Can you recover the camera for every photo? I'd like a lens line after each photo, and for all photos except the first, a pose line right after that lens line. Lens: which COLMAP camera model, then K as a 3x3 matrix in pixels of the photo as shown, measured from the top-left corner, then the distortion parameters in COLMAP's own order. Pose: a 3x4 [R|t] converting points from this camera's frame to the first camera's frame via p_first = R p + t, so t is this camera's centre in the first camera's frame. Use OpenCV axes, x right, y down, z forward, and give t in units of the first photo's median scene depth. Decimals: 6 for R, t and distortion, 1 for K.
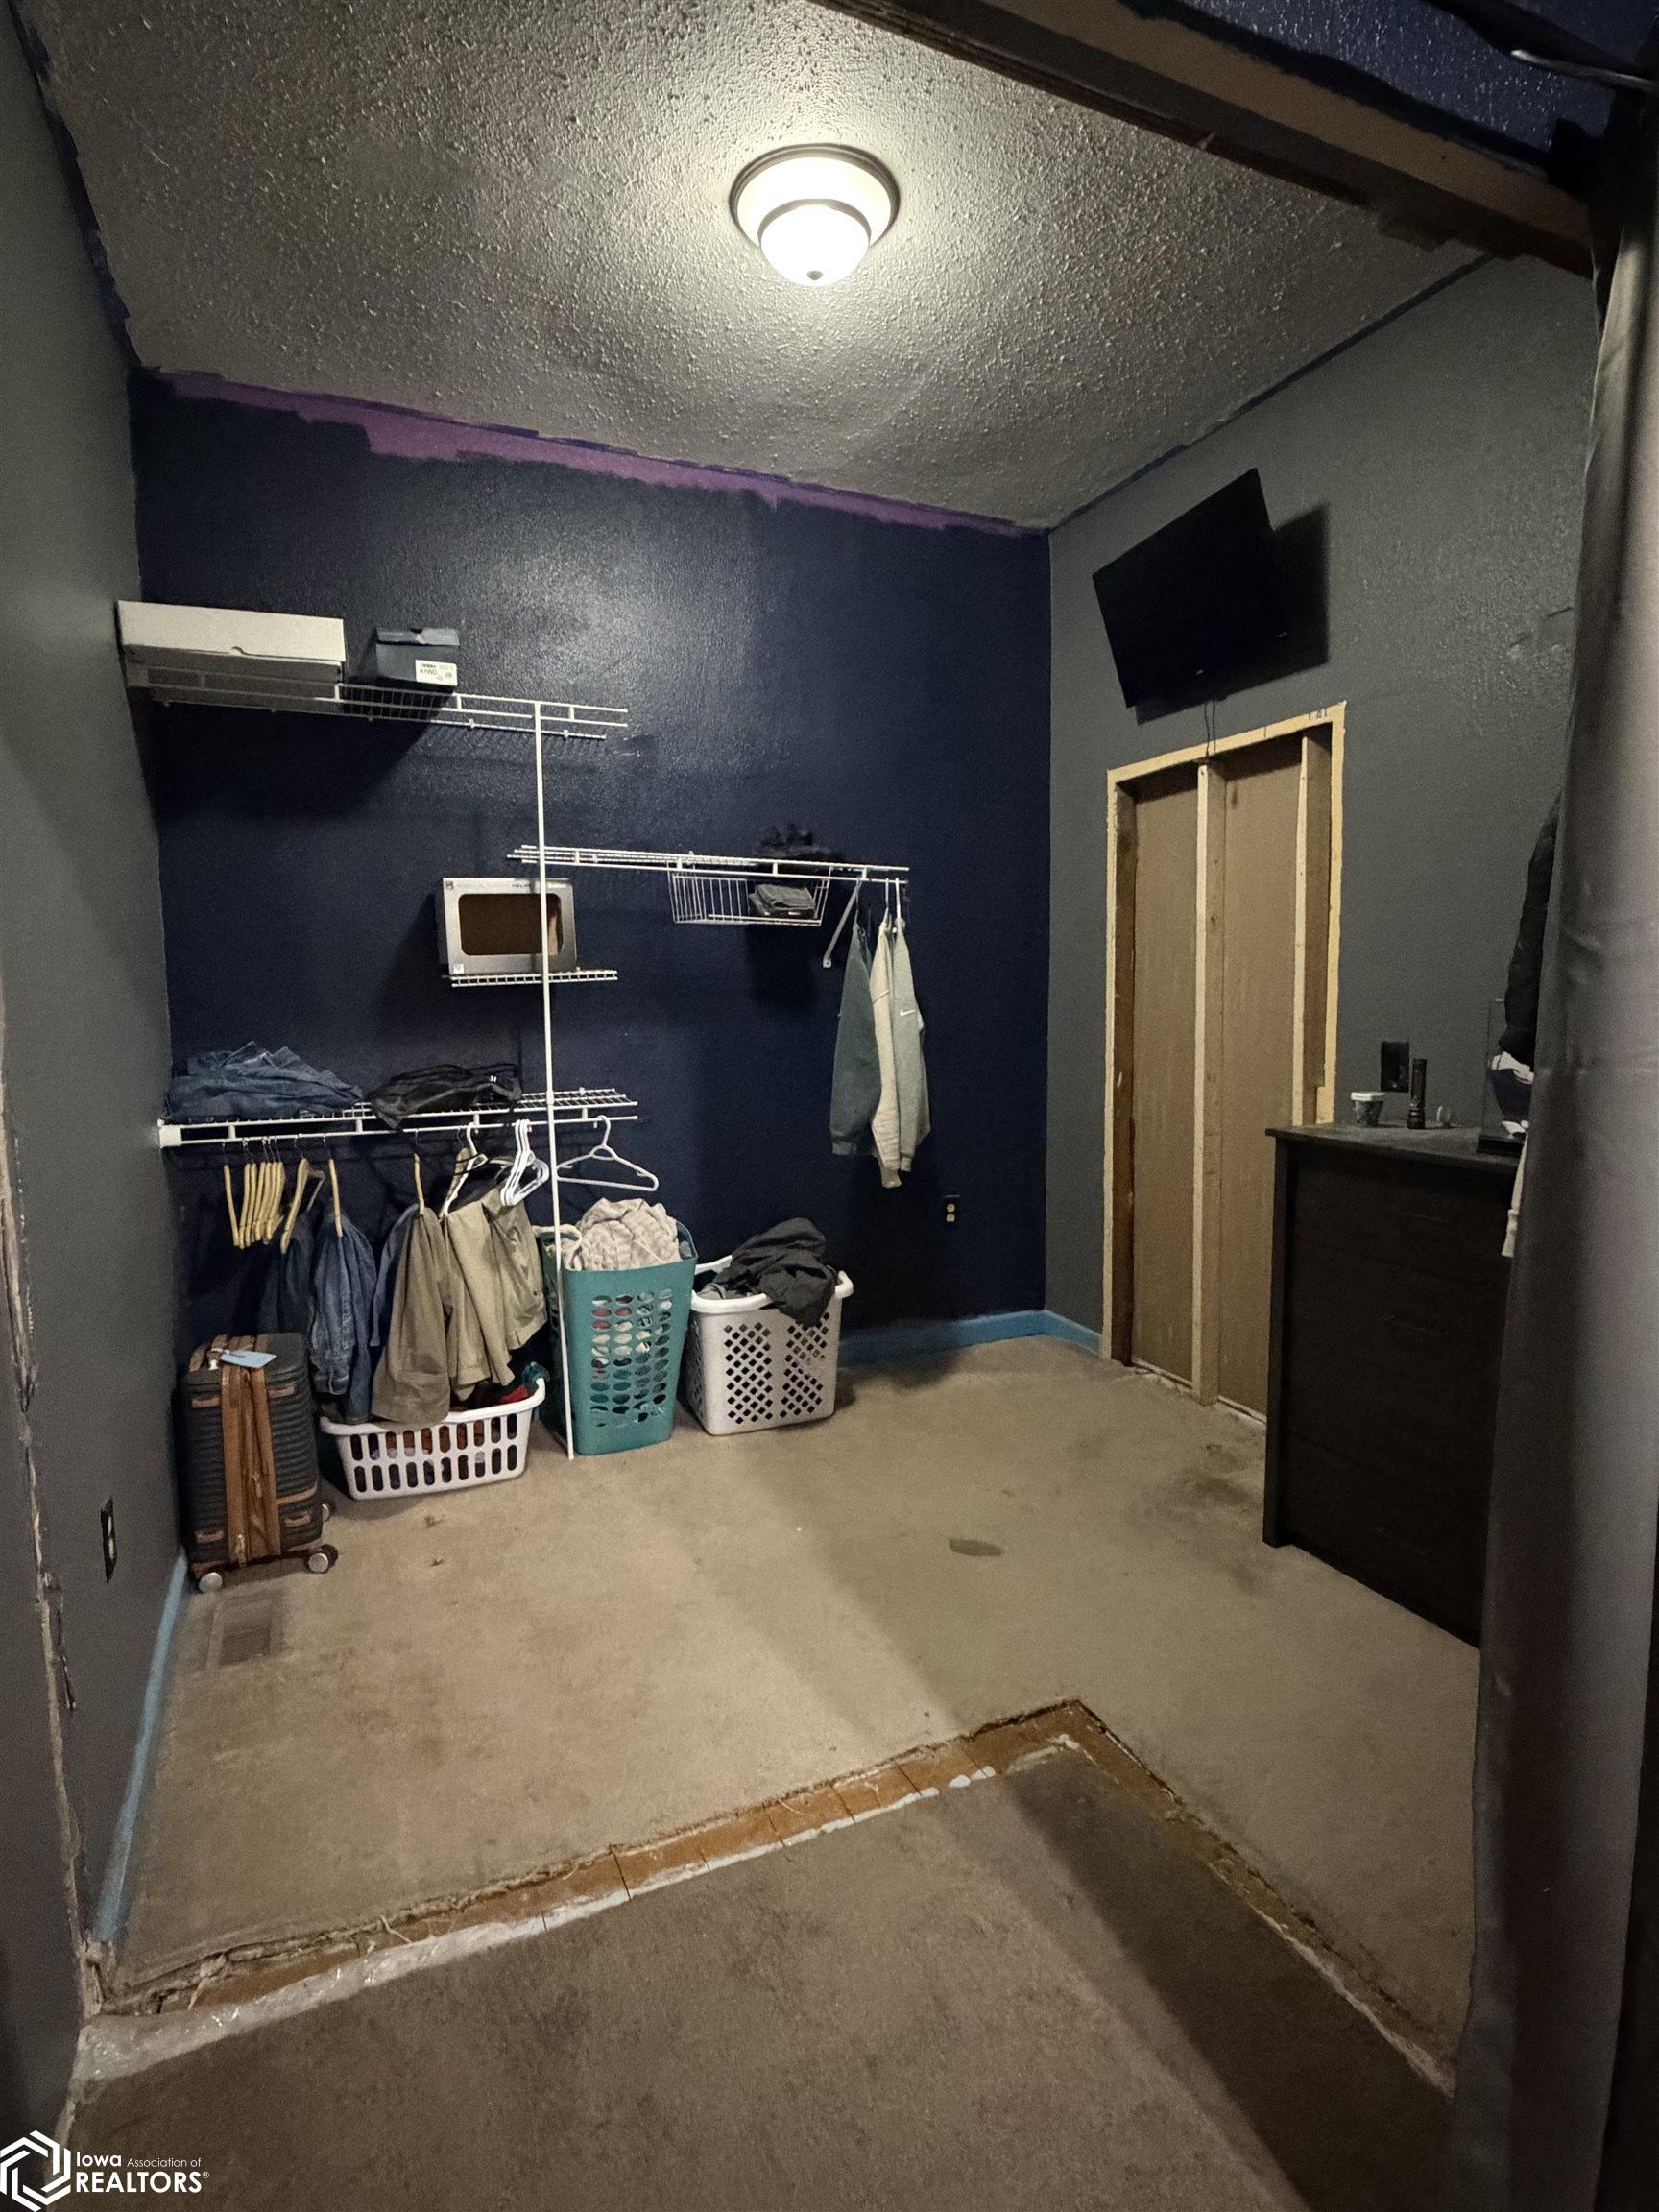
lens RADIAL K [[1119.0, 0, 830.1], [0, 1119.0, 1098.4], [0, 0, 1]] dist [0.001212, 0.000003]
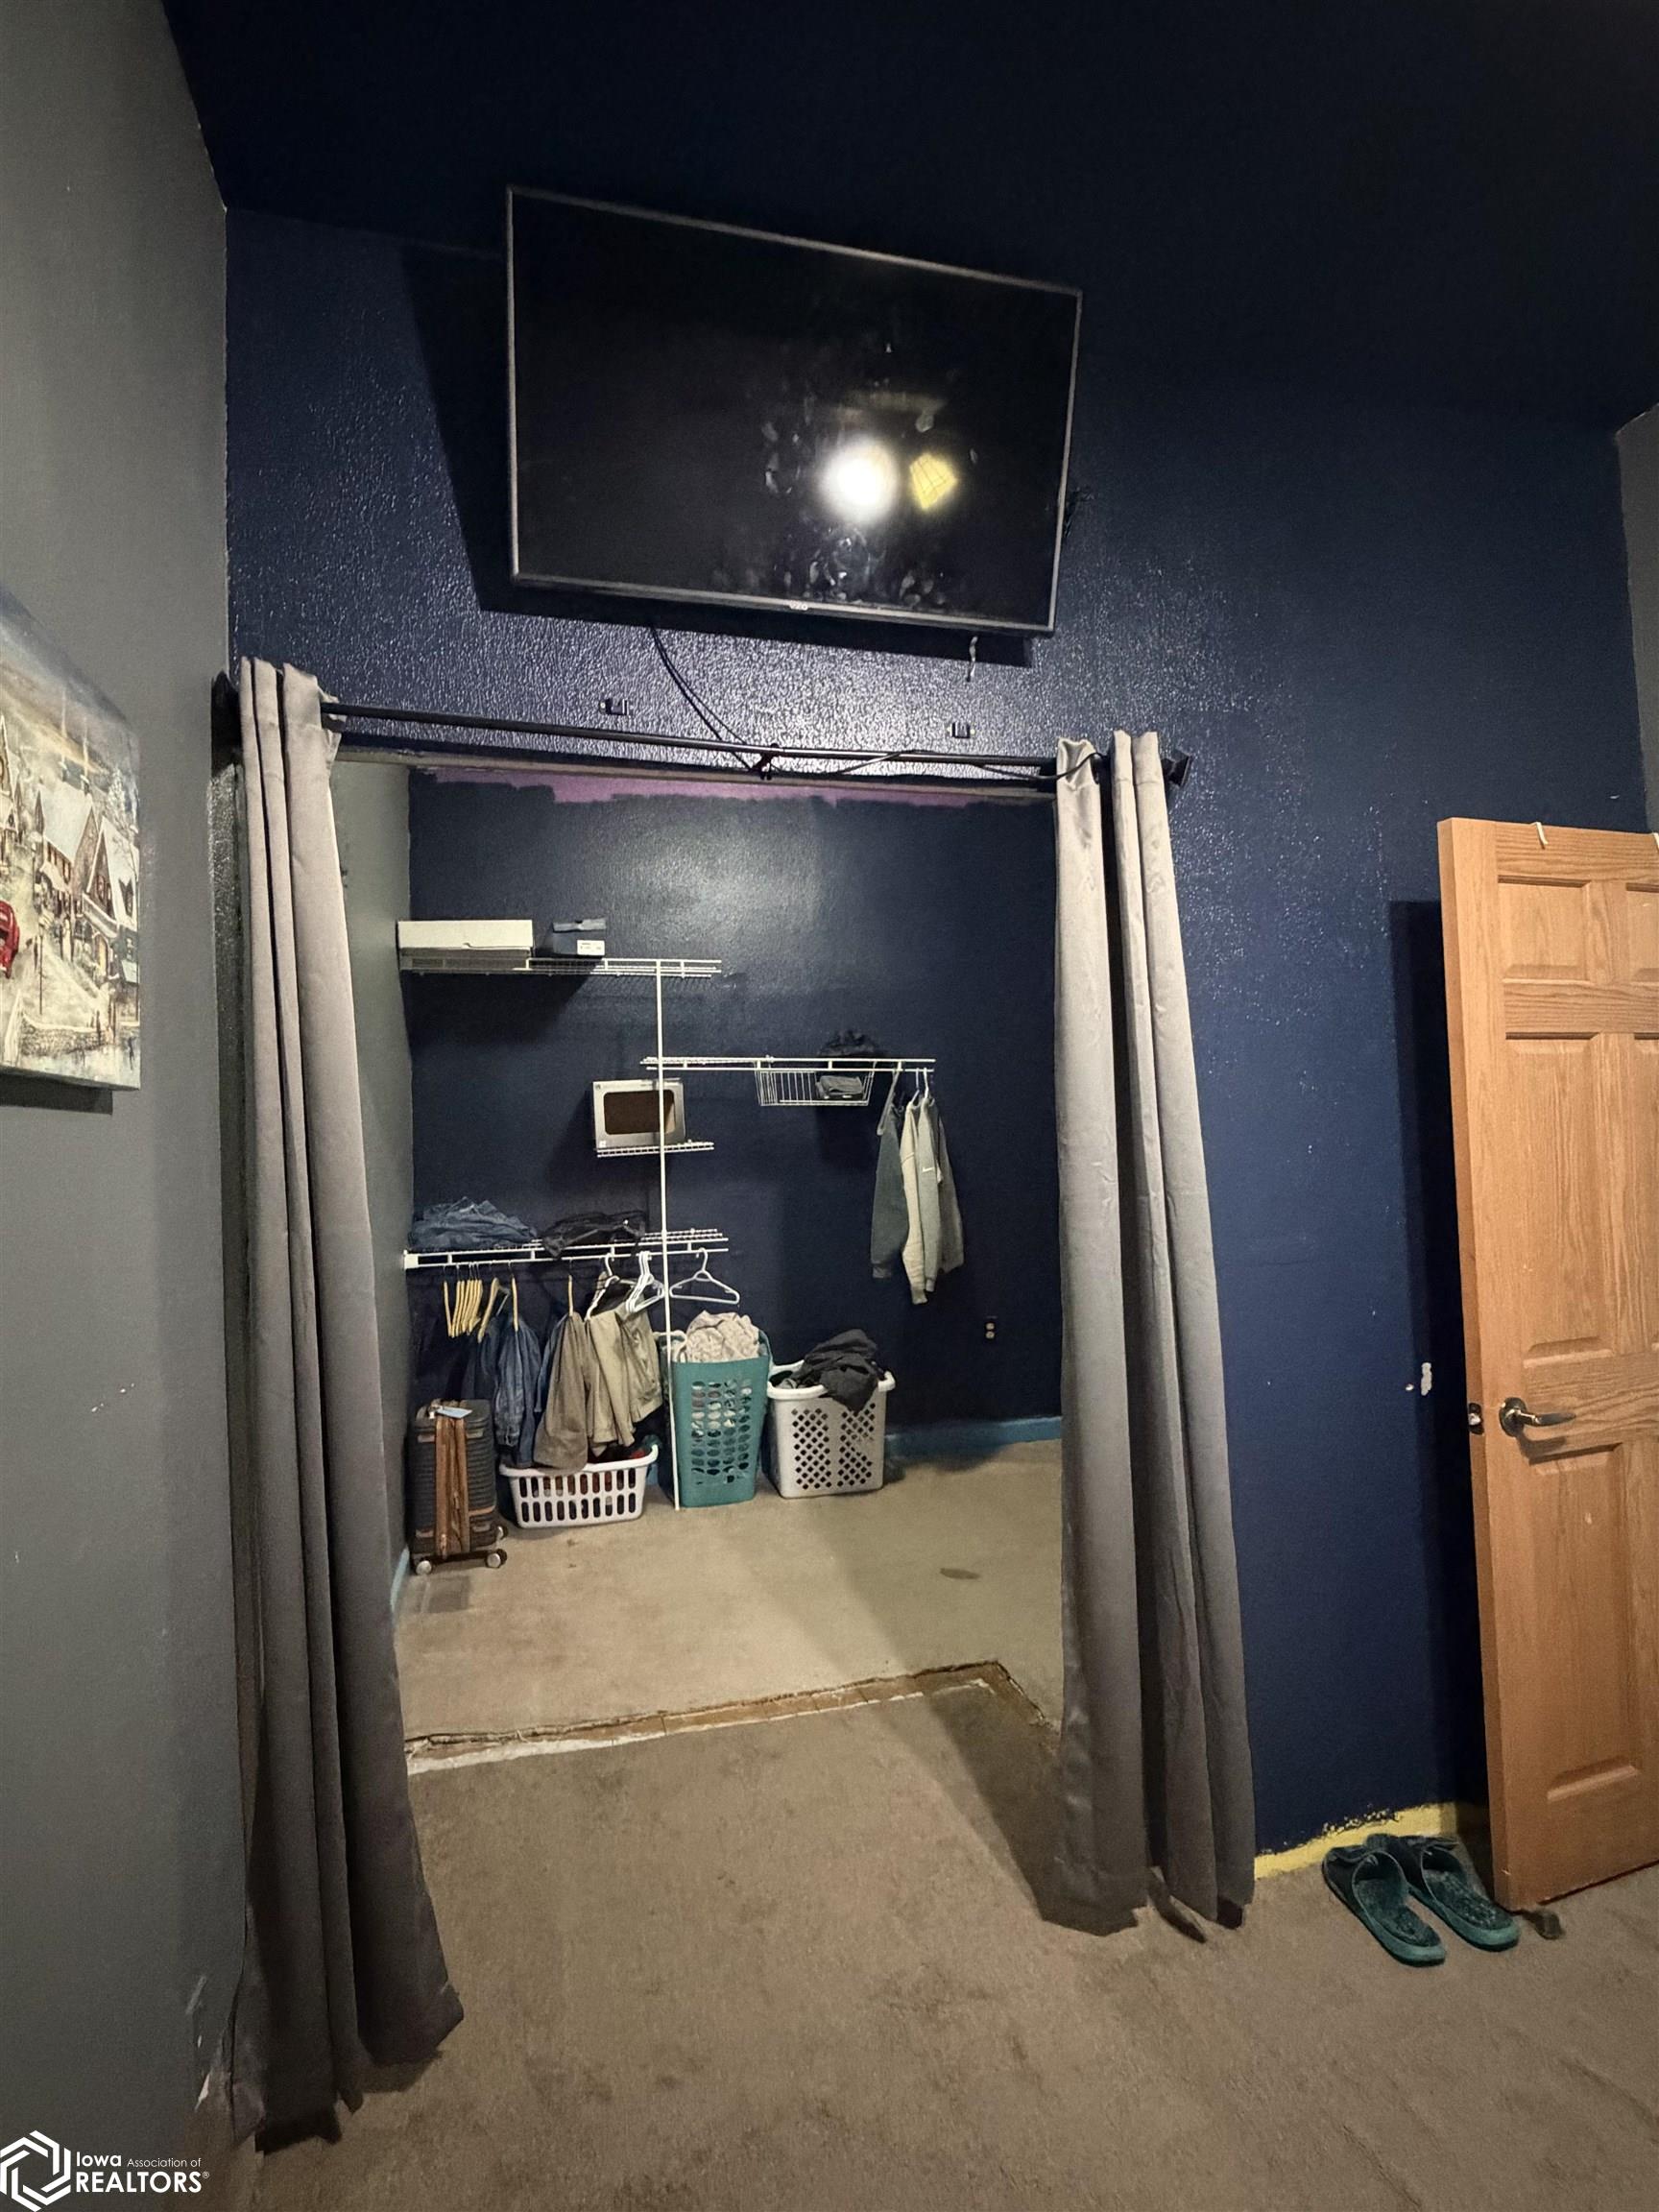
lens RADIAL K [[1119.0, 0, 830.1], [0, 1119.0, 1098.4], [0, 0, 1]] dist [0.001212, 0.000003]
pose [[0.986723, -0.026275, -0.160275, 0.181447], [0.004081, 0.990527, -0.137259, 0.022892], [0.162363, 0.134782, 0.977483, -0.349472]]
